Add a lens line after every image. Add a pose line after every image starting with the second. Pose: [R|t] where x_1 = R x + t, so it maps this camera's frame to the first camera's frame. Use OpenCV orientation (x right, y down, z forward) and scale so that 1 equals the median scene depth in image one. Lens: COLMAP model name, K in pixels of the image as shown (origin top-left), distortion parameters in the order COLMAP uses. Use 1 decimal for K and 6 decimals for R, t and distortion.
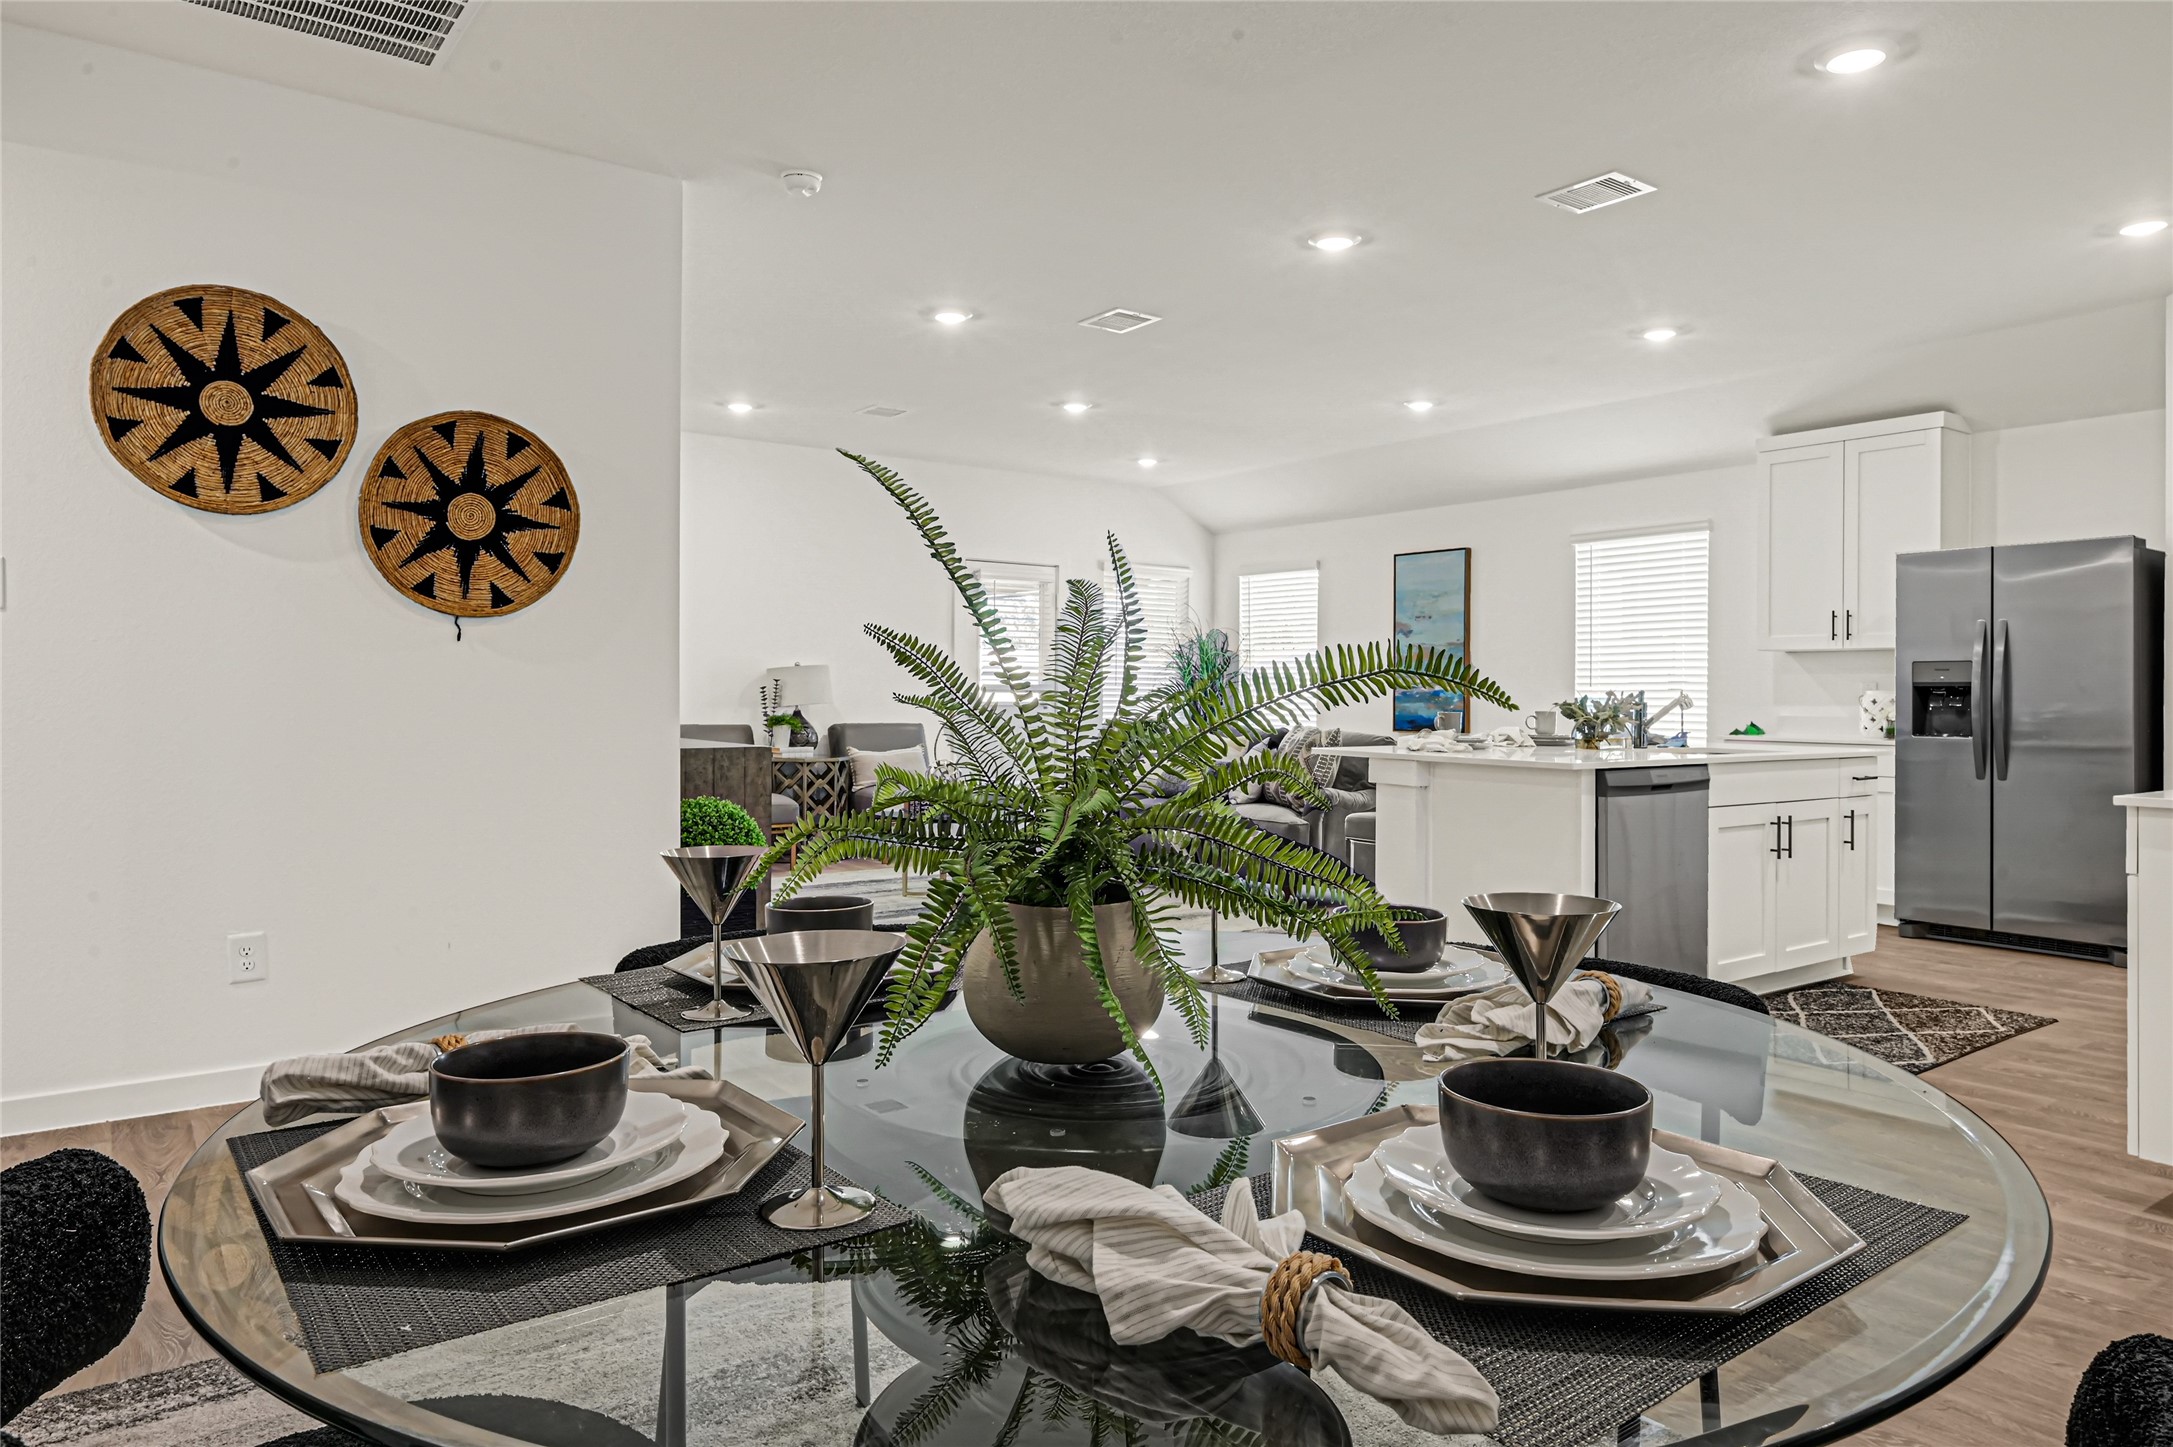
lens RADIAL K [[1378.9, 0, 1075.0], [0, 1378.9, 701.5], [0, 0, 1]] dist [0.002209, -0.000172]
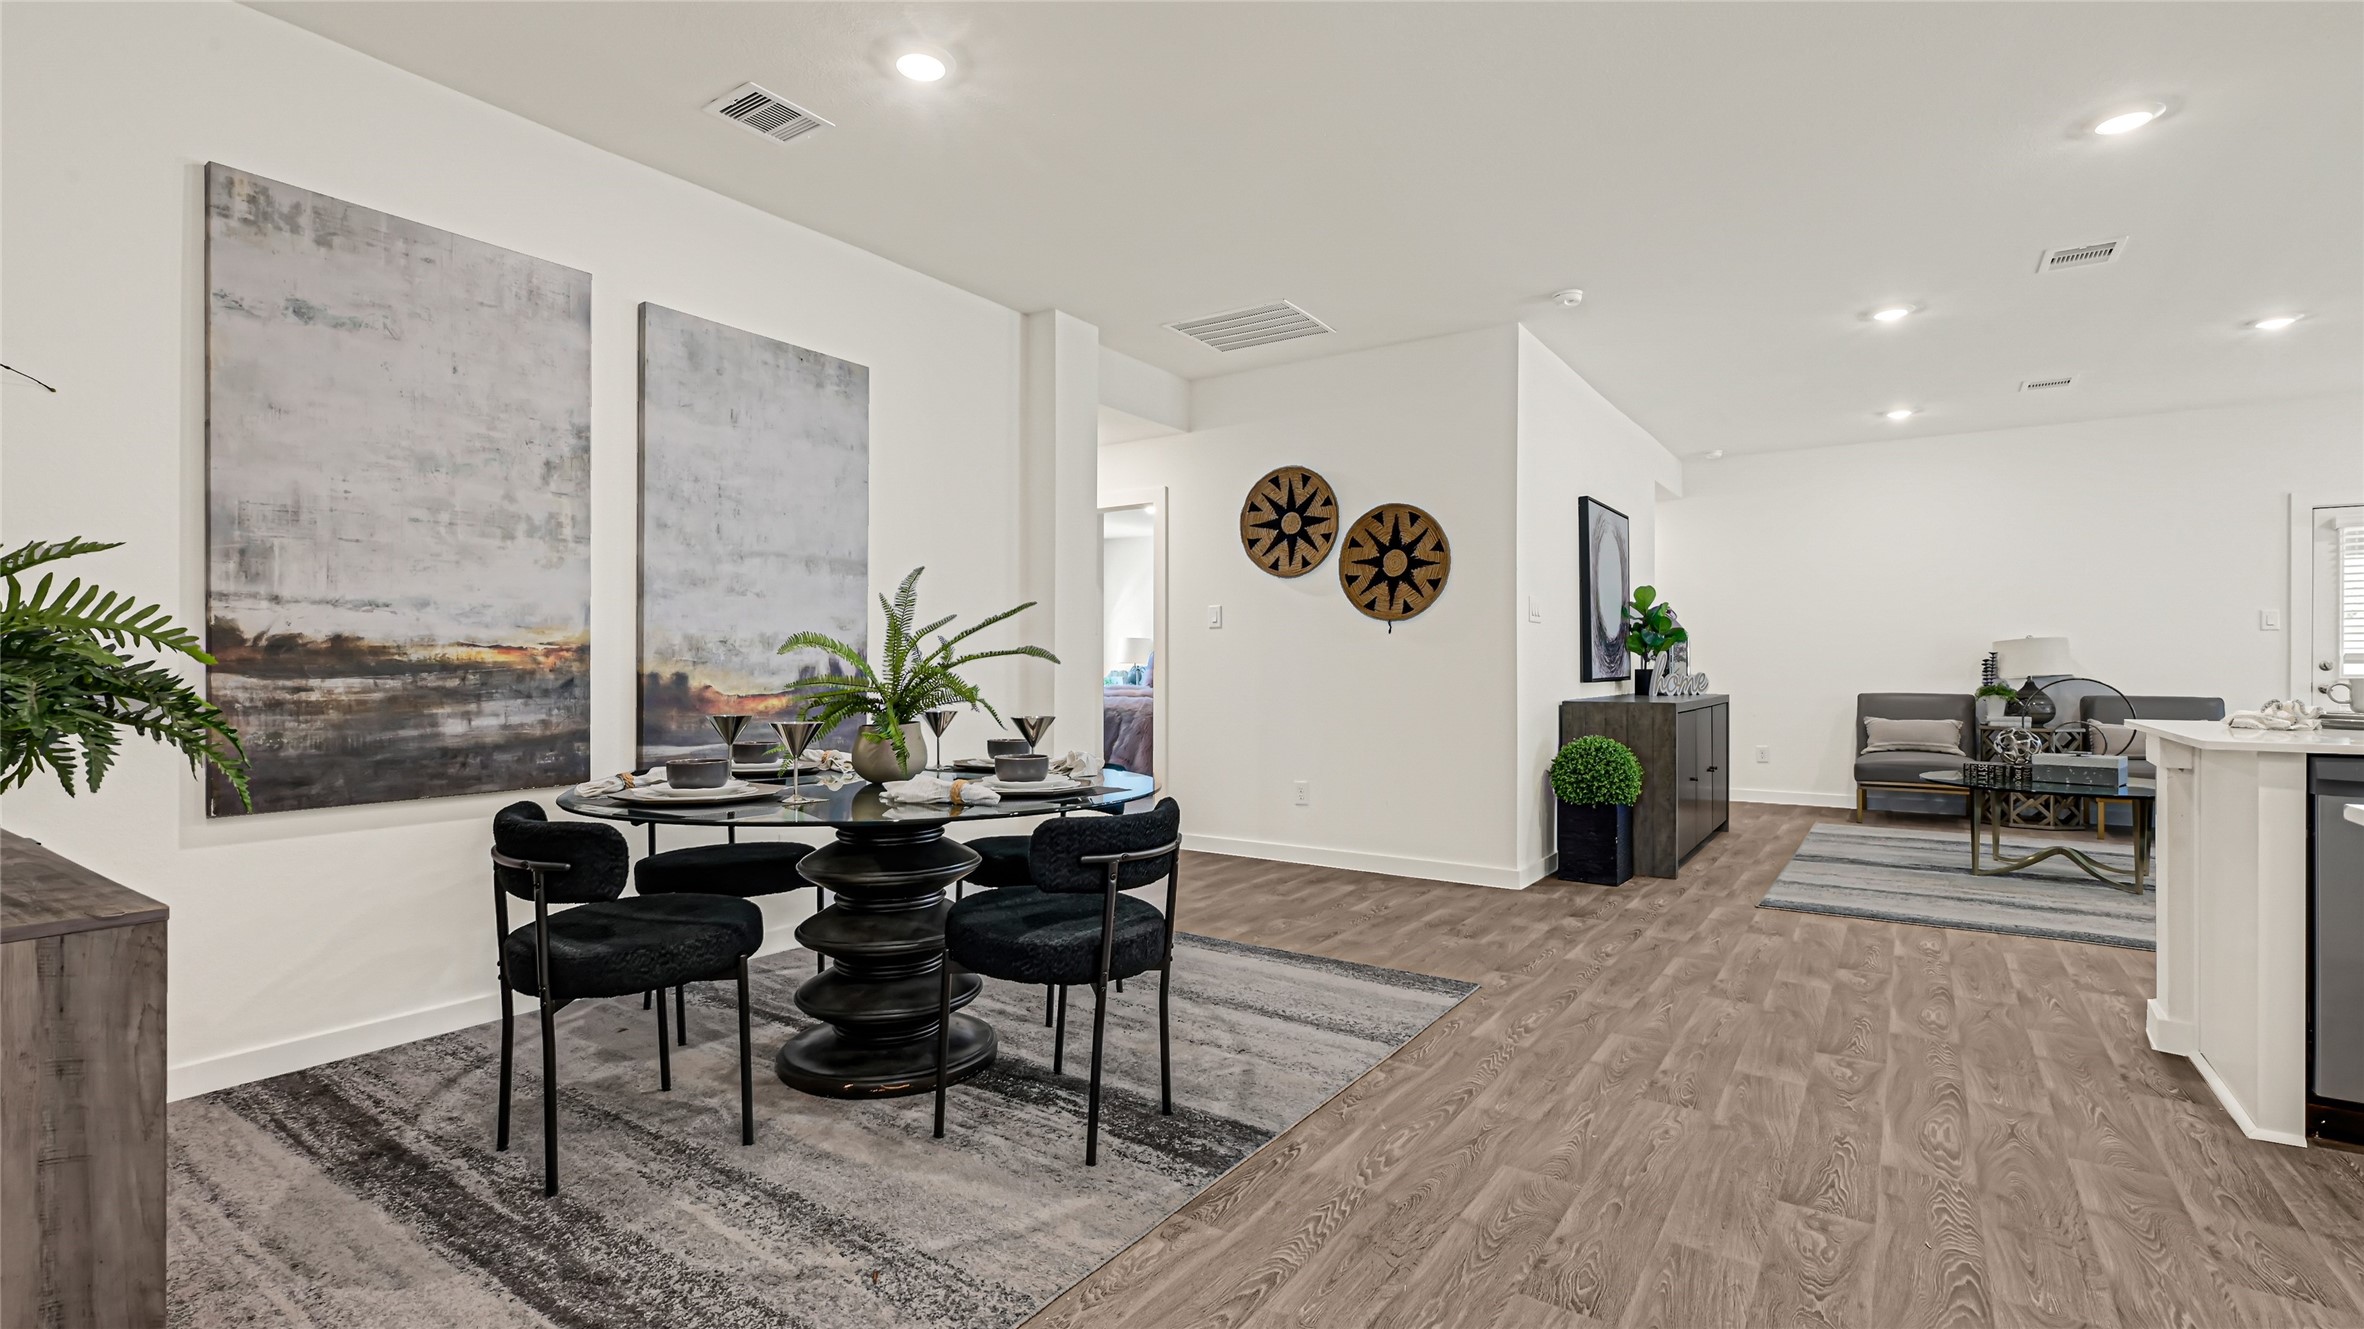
lens RADIAL K [[1063.8, 0, 1172.0], [0, 1063.8, 676.0], [0, 0, 1]] dist [-0.002952, -0.000341]
pose [[0.326423, 0.001664, -0.945222, 0.773245], [-0.004162, 0.999991, 0.000323, 0.011648], [0.945214, 0.003828, 0.326428, 0.292364]]
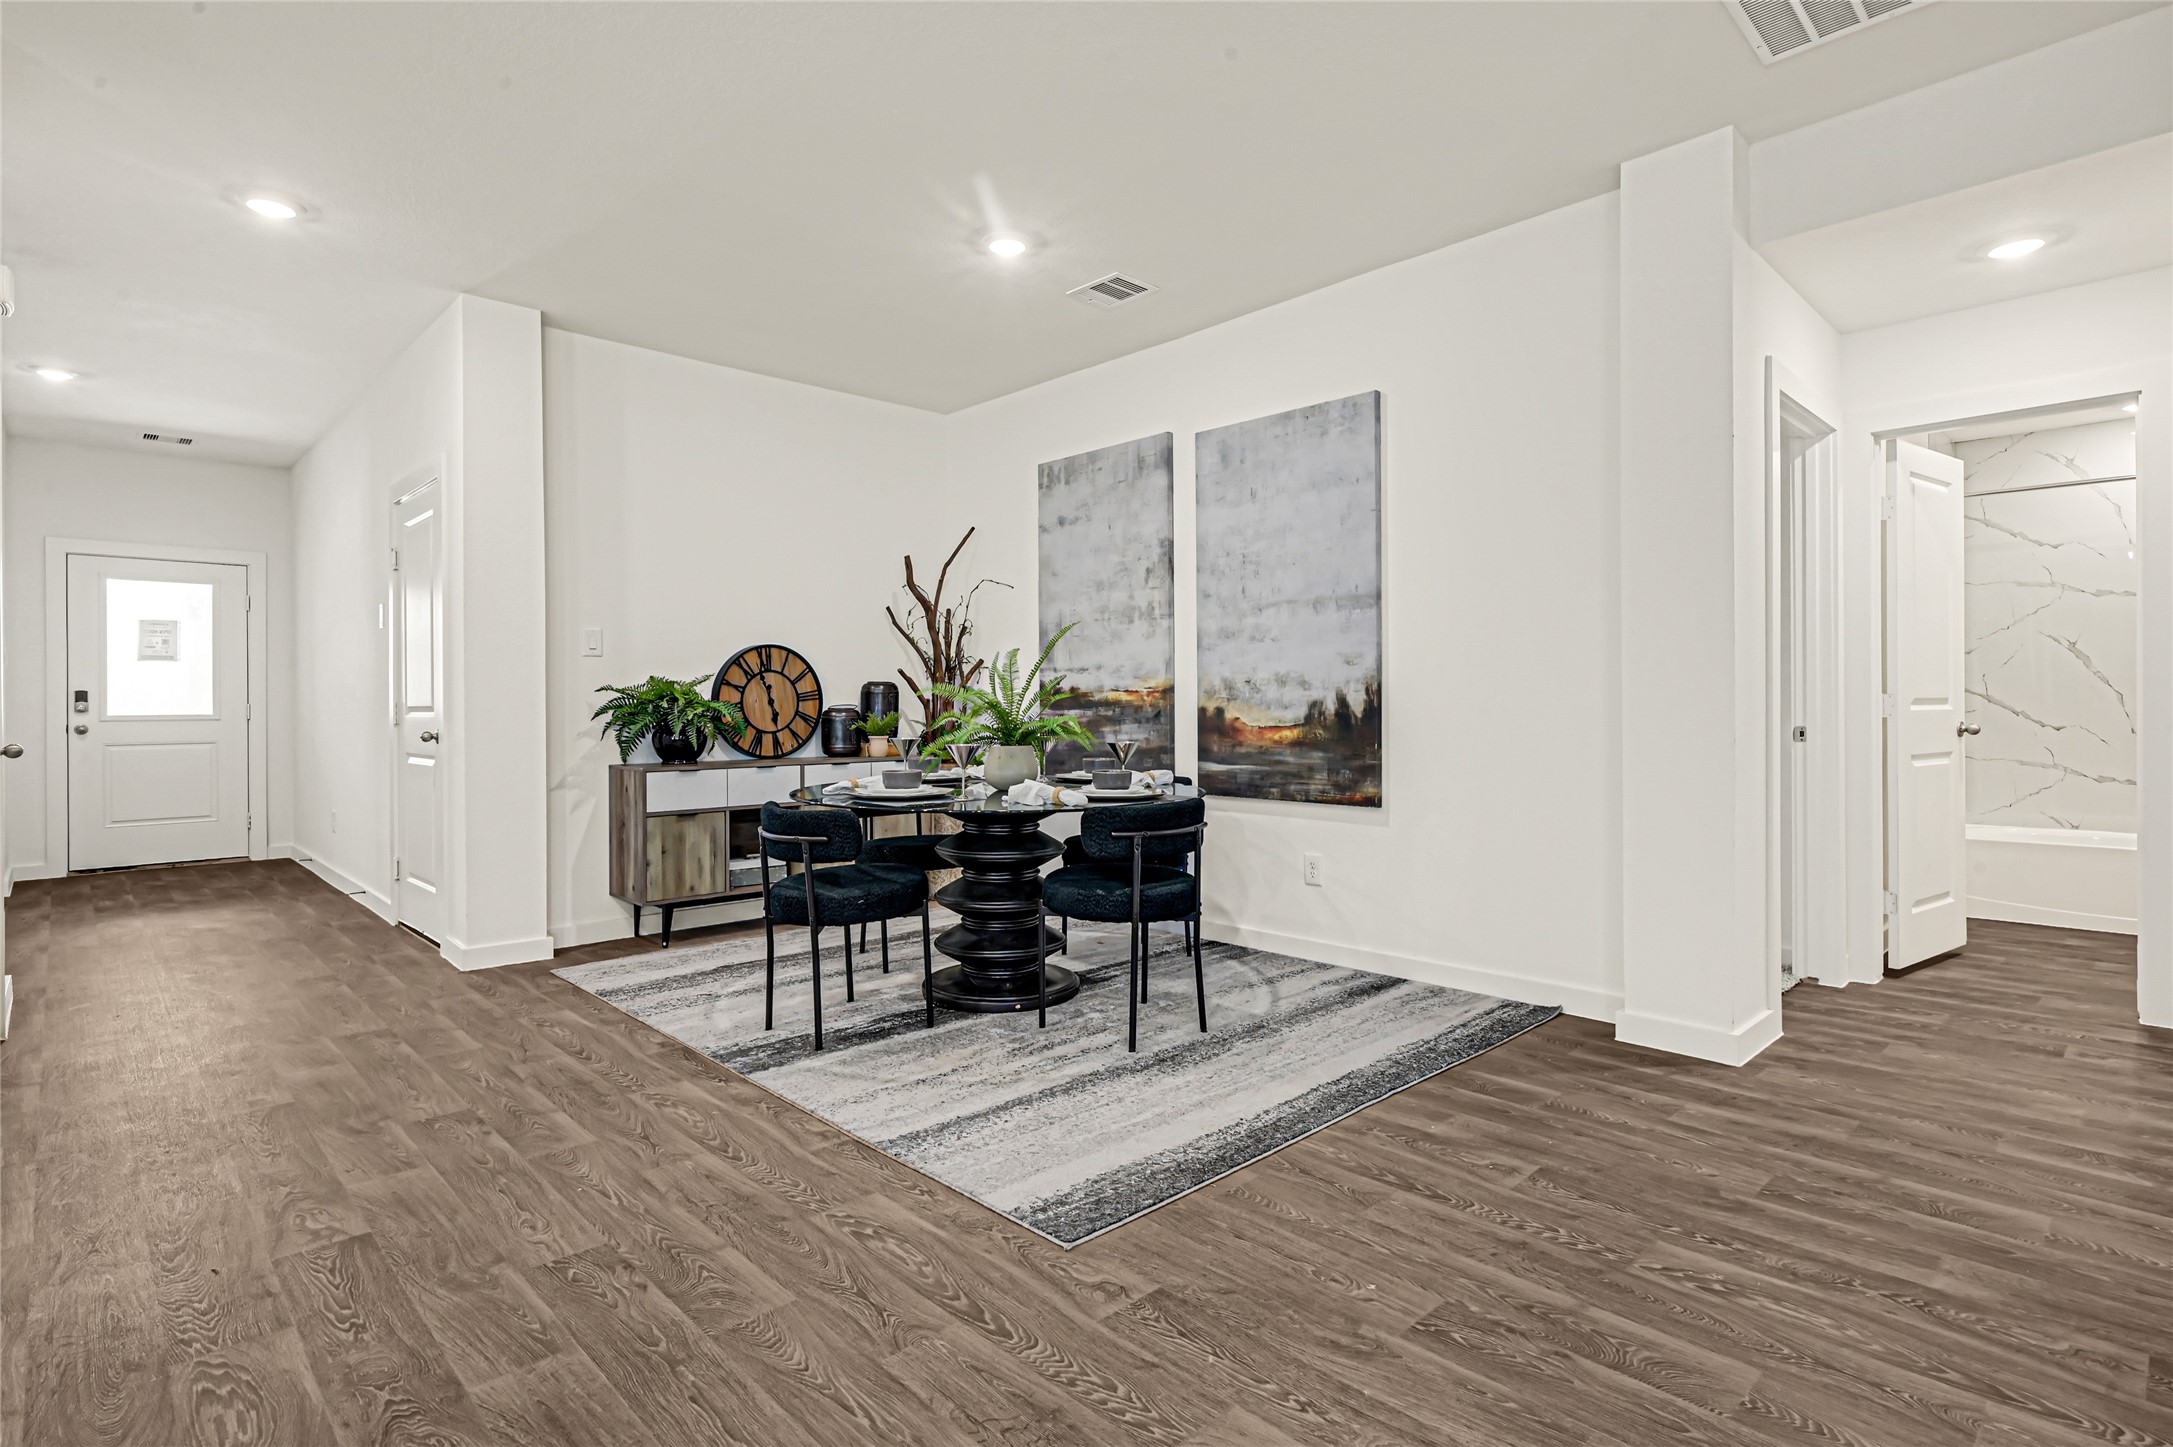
lens RADIAL K [[1085.6, 0, 1095.2], [0, 1085.6, 701.5], [0, 0, 1]] dist [0.001540, 0.000791]
pose [[-0.991268, 0.001849, -0.131848, 0.233768], [0.001410, 0.999993, 0.003419, 0.002953], [0.131853, 0.003204, -0.991264, 1.112529]]
